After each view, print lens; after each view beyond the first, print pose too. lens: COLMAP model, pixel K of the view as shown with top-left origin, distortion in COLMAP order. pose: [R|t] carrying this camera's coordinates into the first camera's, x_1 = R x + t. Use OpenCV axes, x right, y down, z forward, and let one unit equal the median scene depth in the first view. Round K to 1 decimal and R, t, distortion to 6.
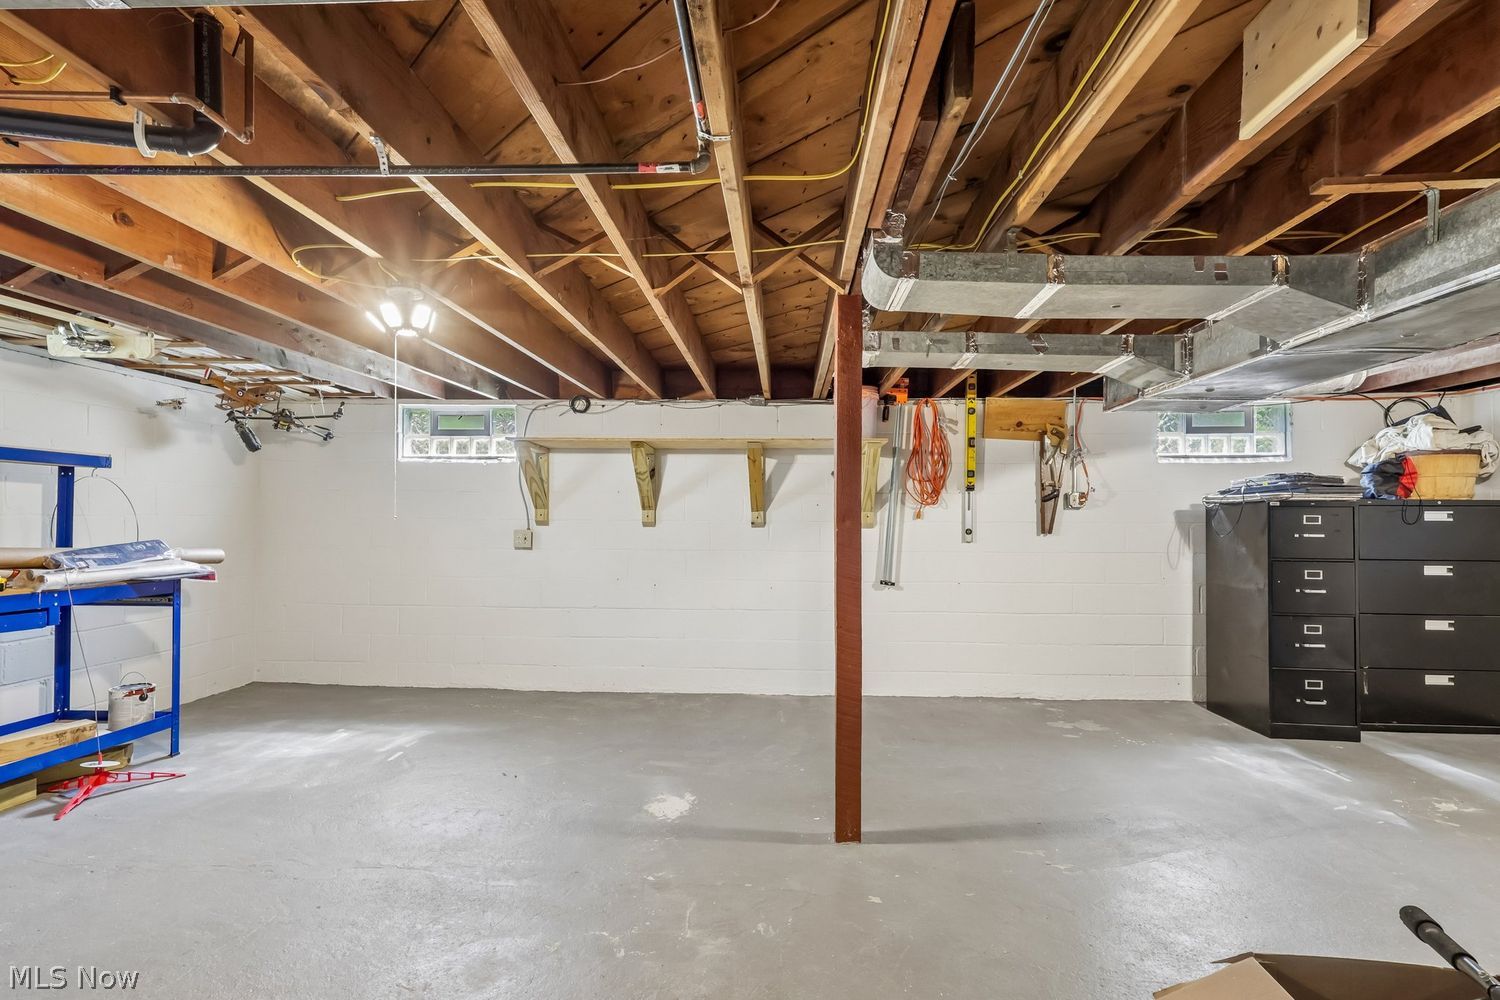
lens RADIAL K [[702.4, 0, 753.4], [0, 702.4, 511.2], [0, 0, 1]] dist [-0.001682, 0.002108]
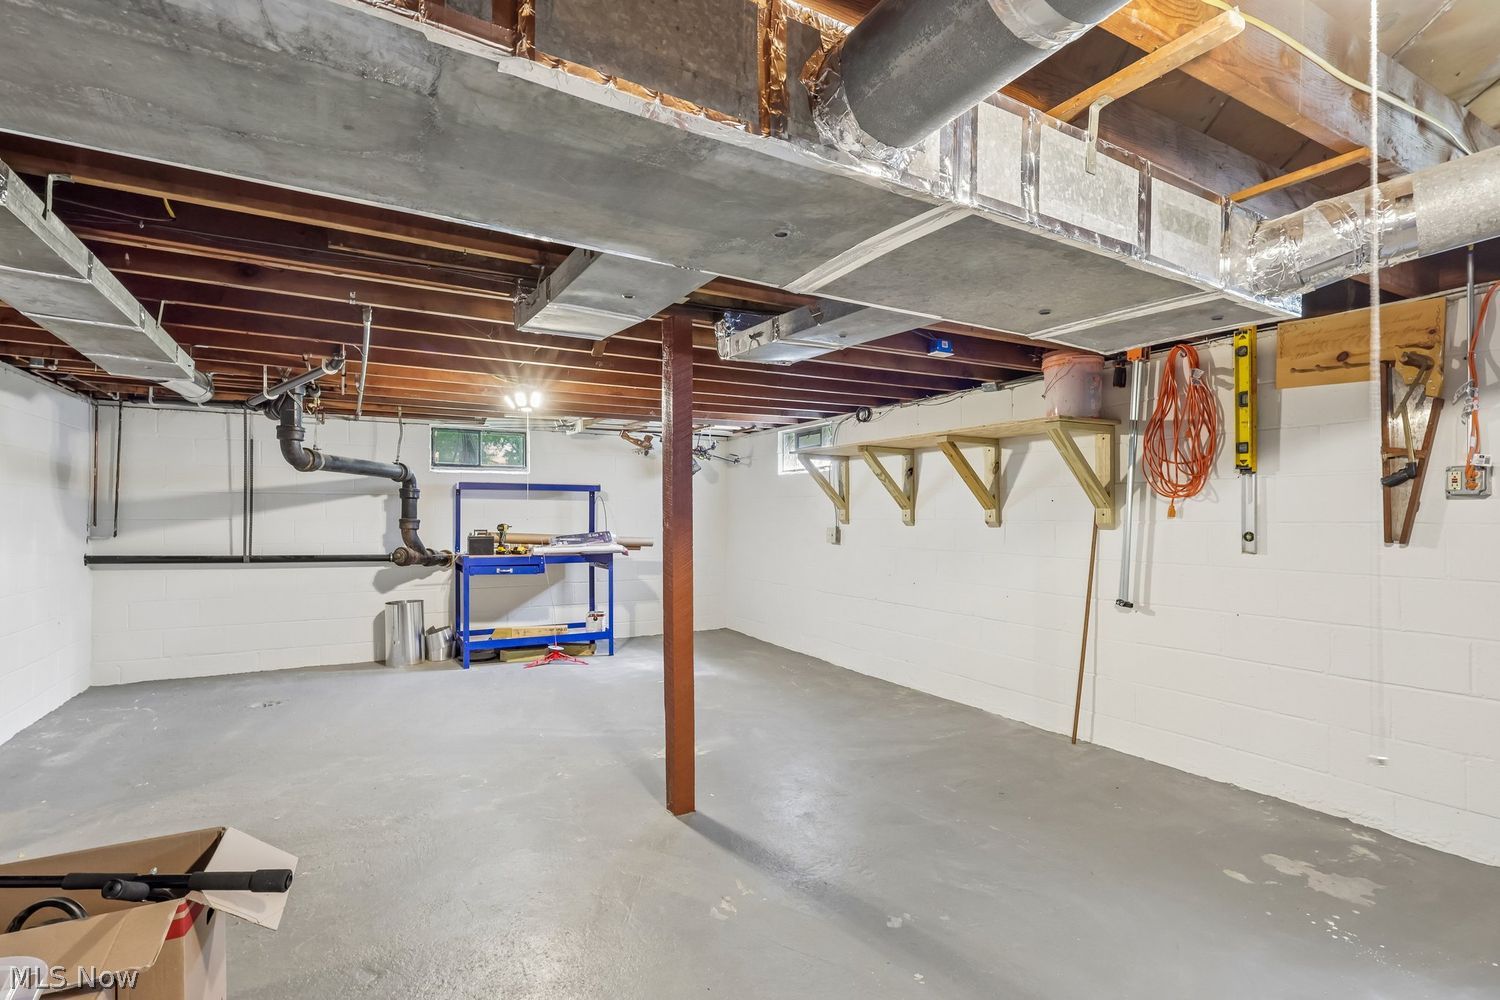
lens RADIAL K [[702.4, 0, 762.2], [0, 702.4, 502.2], [0, 0, 1]] dist [-0.001682, 0.002108]
pose [[0.551689, -0.021453, -0.833774, 0.602833], [0.014236, 0.999766, -0.016304, 0.001810], [0.833928, -0.002874, 0.551865, 0.265023]]
